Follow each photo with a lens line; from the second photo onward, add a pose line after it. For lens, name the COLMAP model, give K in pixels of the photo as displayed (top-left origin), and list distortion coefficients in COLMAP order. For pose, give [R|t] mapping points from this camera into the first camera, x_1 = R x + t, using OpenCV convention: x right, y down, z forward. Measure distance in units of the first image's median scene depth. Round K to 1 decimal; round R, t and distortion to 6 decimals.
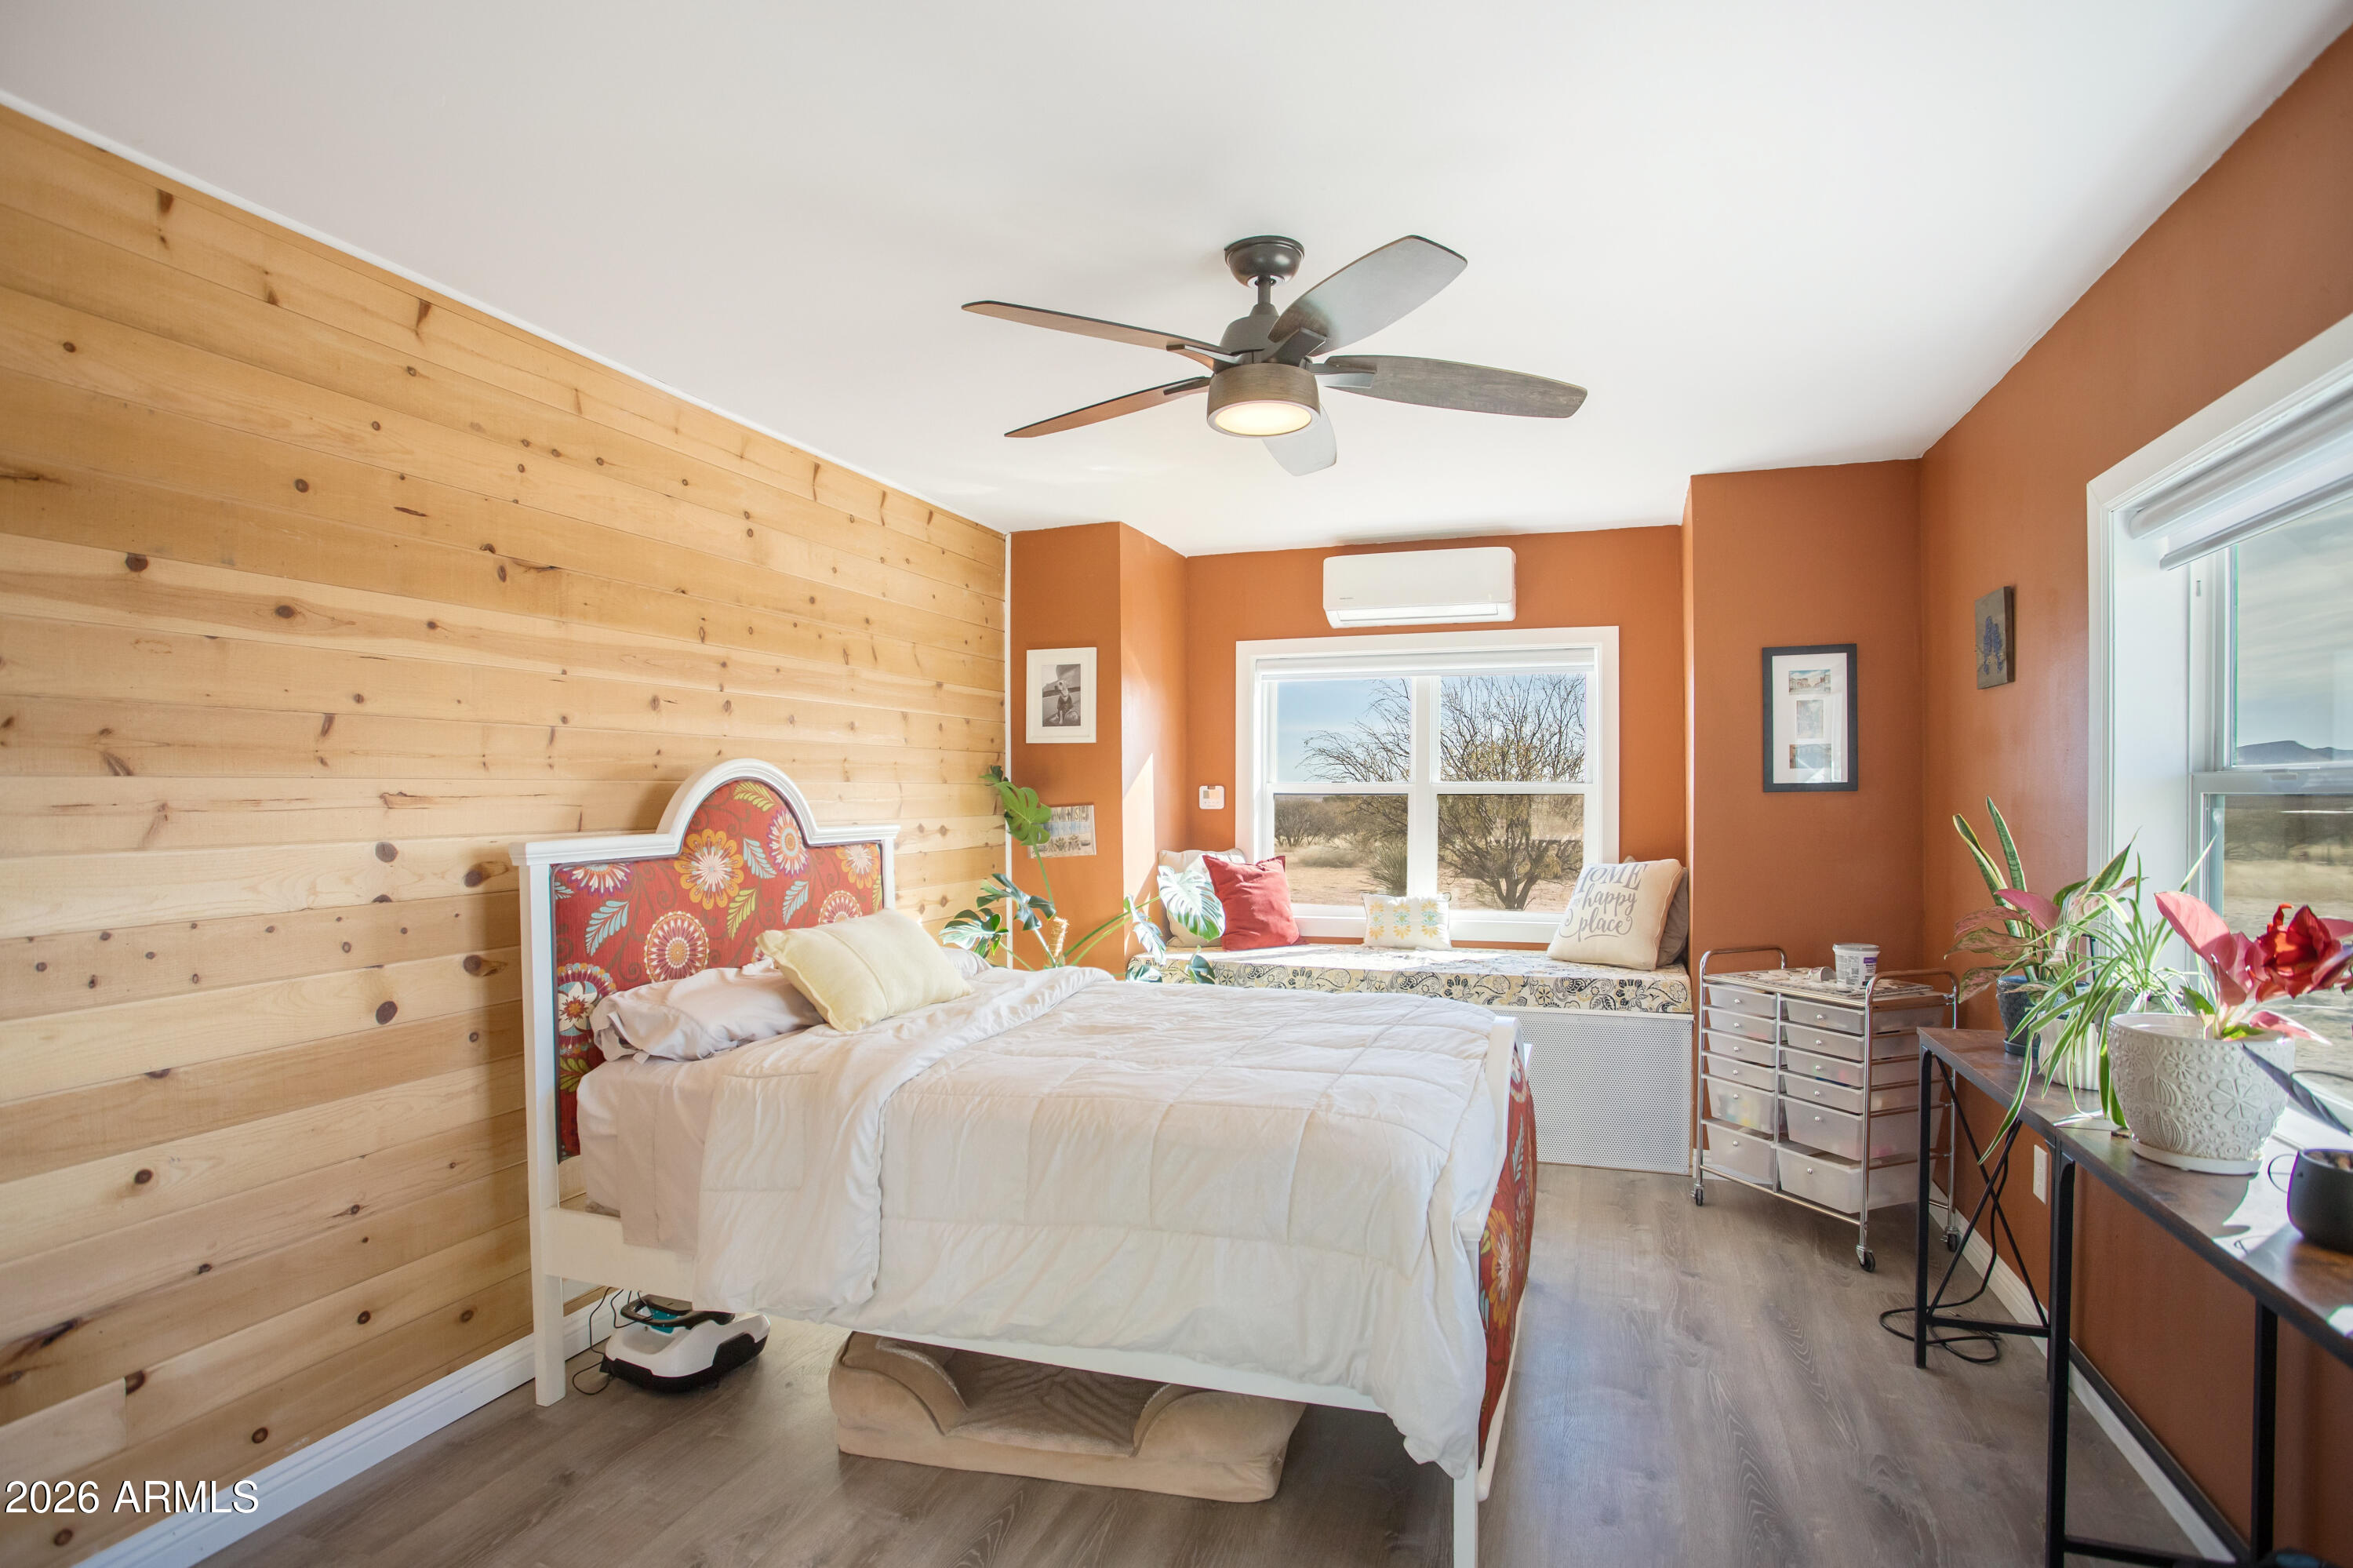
lens RADIAL K [[1183.2, 0, 1165.2], [0, 1183.2, 802.7], [0, 0, 1]] dist [-0.030767, 0.004195]
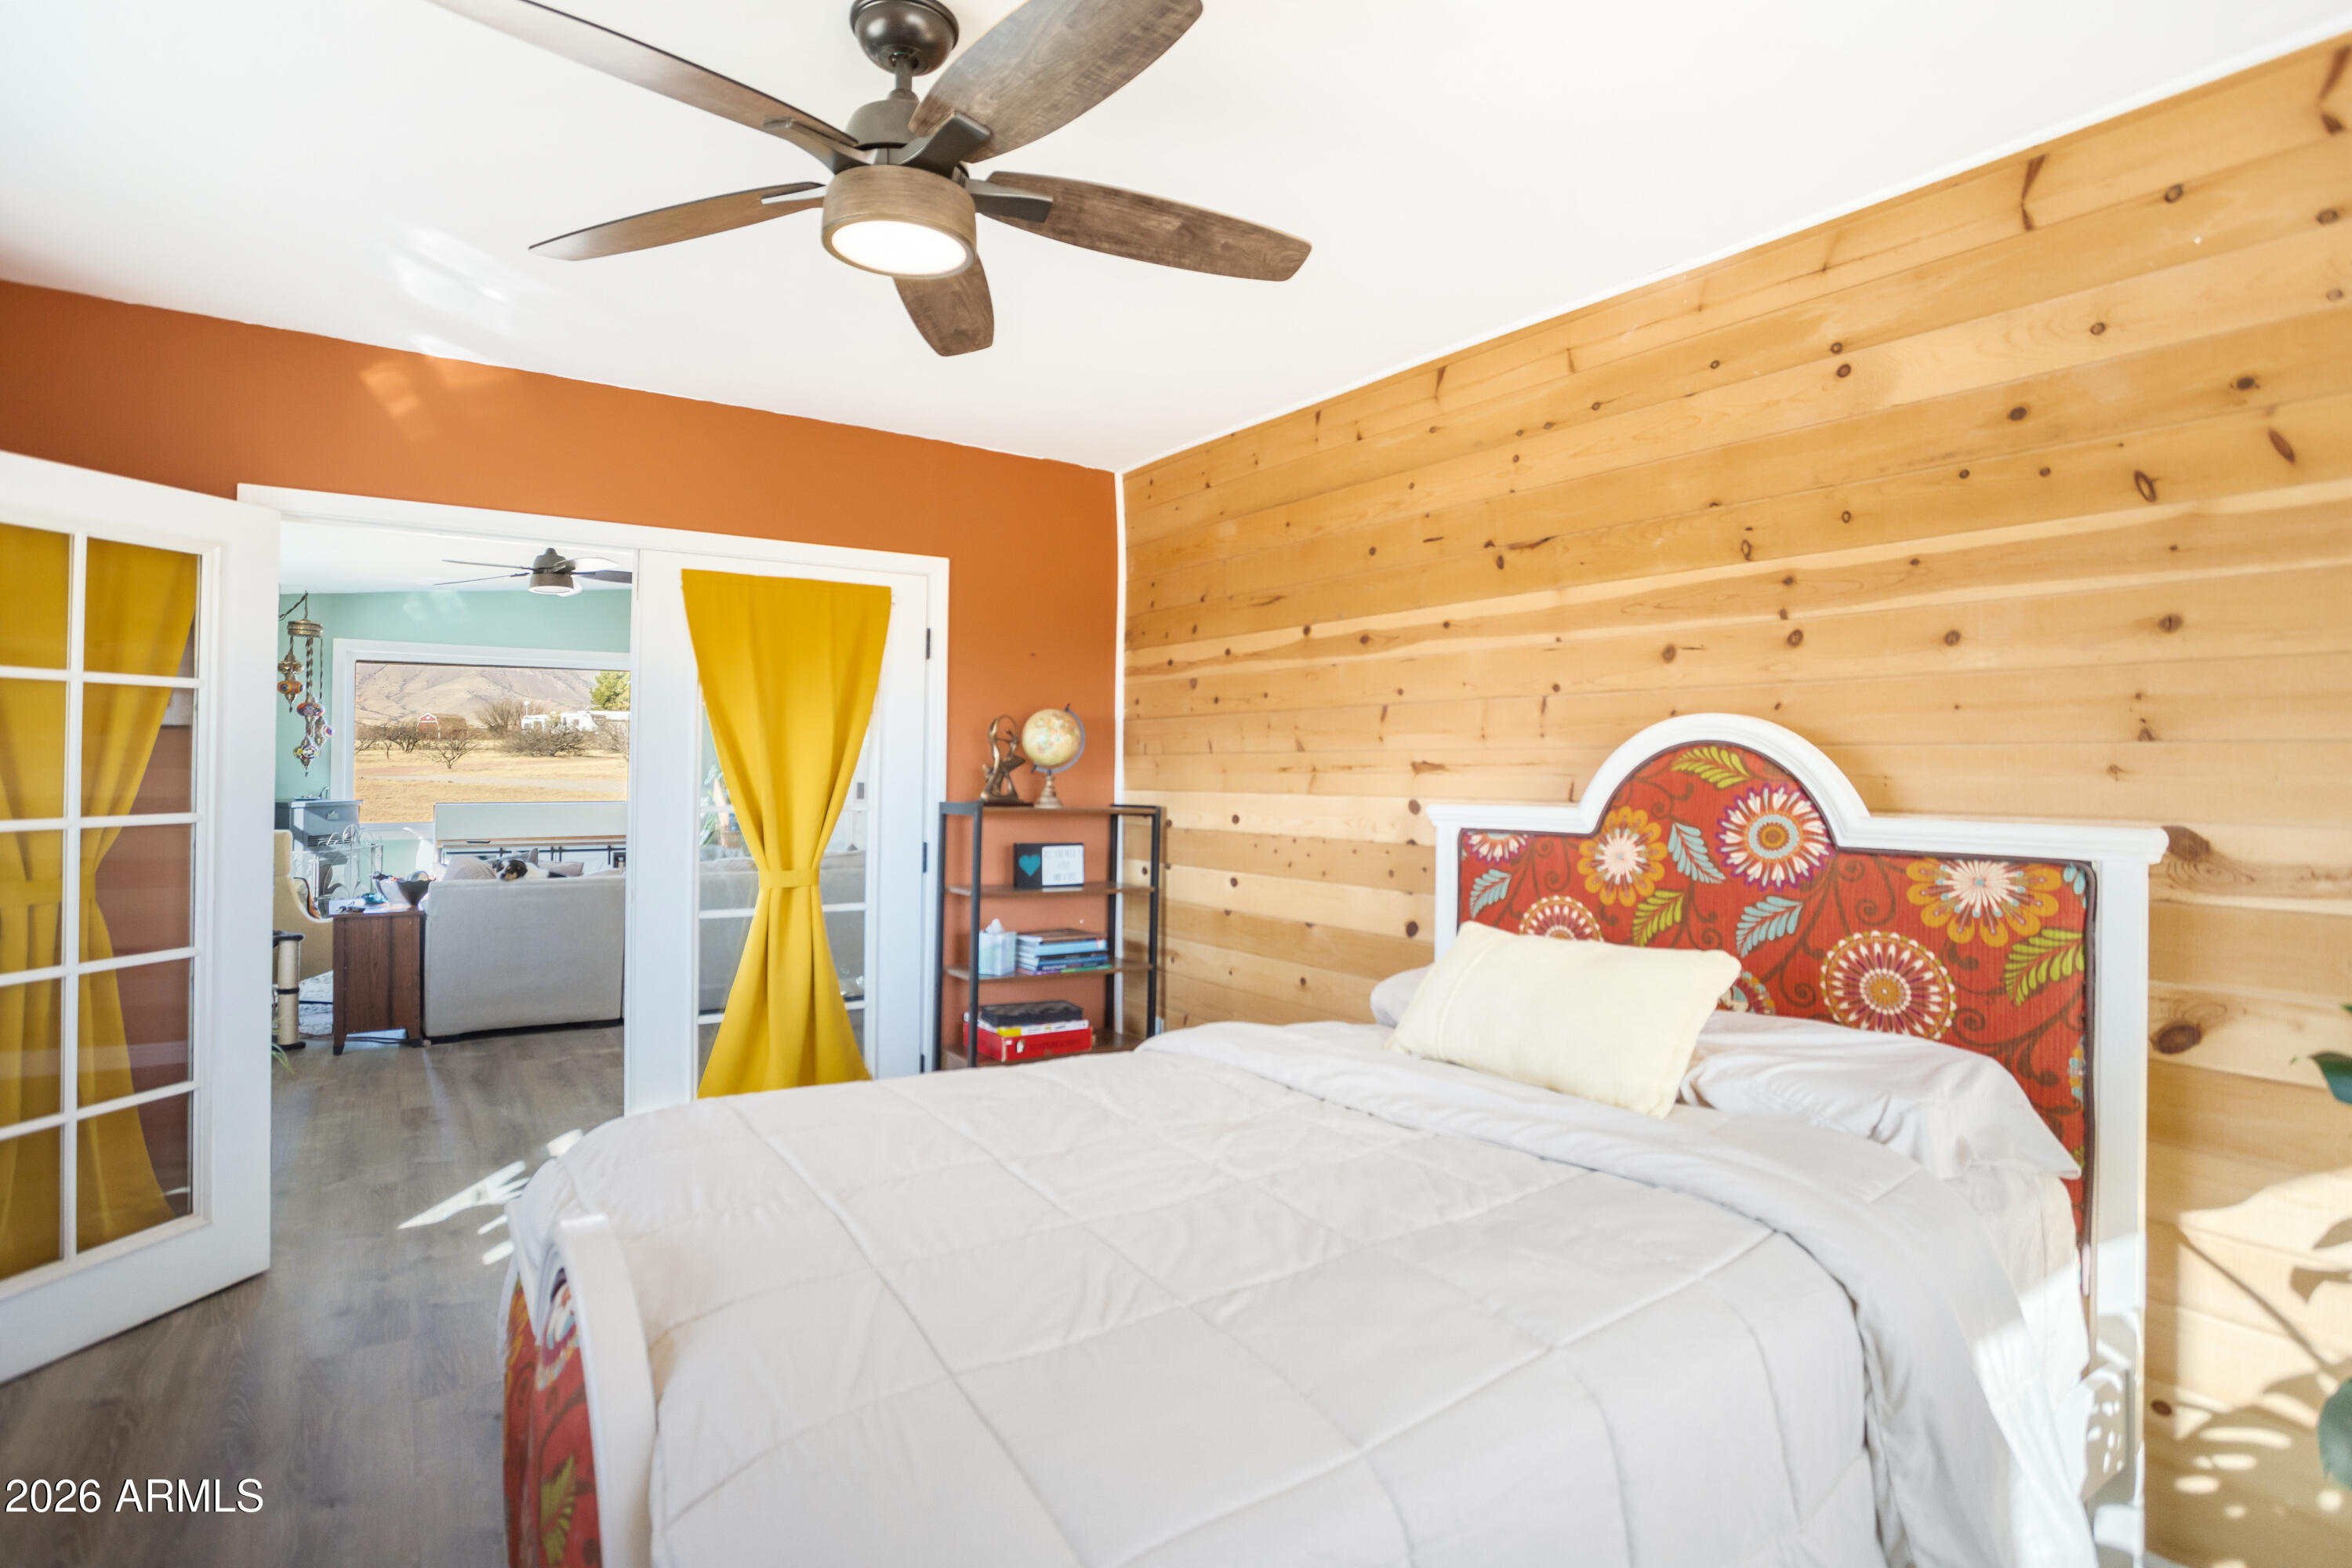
lens RADIAL K [[1182.7, 0, 1160.0], [0, 1182.7, 724.5], [0, 0, 1]] dist [-0.030767, 0.004195]
pose [[-0.575906, -0.024993, -0.817134, 0.482151], [-0.008010, 0.999657, -0.024930, -0.011846], [0.817477, -0.007812, -0.575909, 1.268074]]
